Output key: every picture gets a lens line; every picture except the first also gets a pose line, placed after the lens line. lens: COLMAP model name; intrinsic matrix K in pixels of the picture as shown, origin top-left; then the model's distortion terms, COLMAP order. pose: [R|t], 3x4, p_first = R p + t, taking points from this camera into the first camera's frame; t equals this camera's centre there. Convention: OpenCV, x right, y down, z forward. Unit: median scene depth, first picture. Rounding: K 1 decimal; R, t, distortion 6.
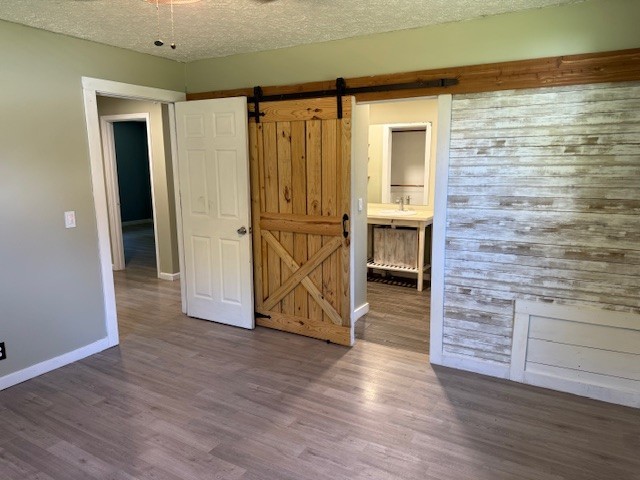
lens RADIAL K [[453.3, 0, 320.4], [0, 453.3, 244.3], [0, 0, 1]] dist [0.049692, -0.058557]
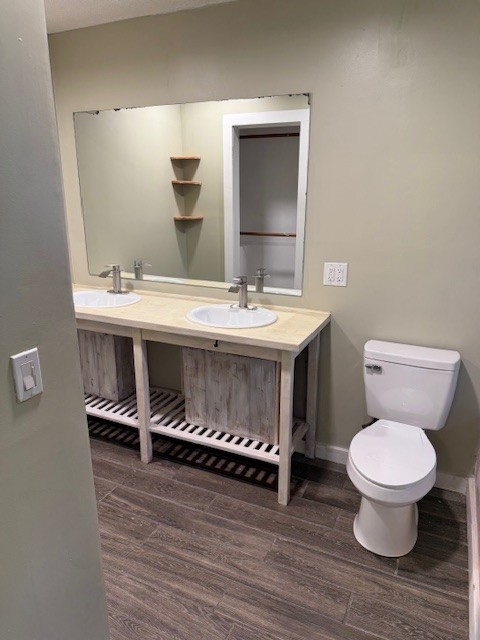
lens RADIAL K [[453.3, 0, 240.5], [0, 453.3, 319.8], [0, 0, 1]] dist [0.049692, -0.058557]
pose [[0.995541, -0.020149, 0.092151, 0.134894], [0.010566, 0.994592, 0.103324, -0.109441], [-0.093734, -0.101890, 0.990370, 0.560614]]
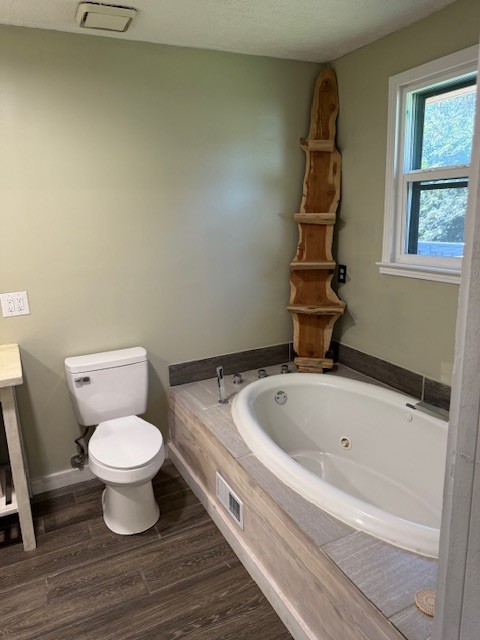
lens RADIAL K [[453.3, 0, 234.0], [0, 453.3, 317.9], [0, 0, 1]] dist [0.049692, -0.058557]
pose [[0.551127, -0.197830, 0.810631, 0.026118], [0.173761, 0.977401, 0.120393, -0.110189], [-0.816129, 0.074505, 0.573047, 0.569747]]
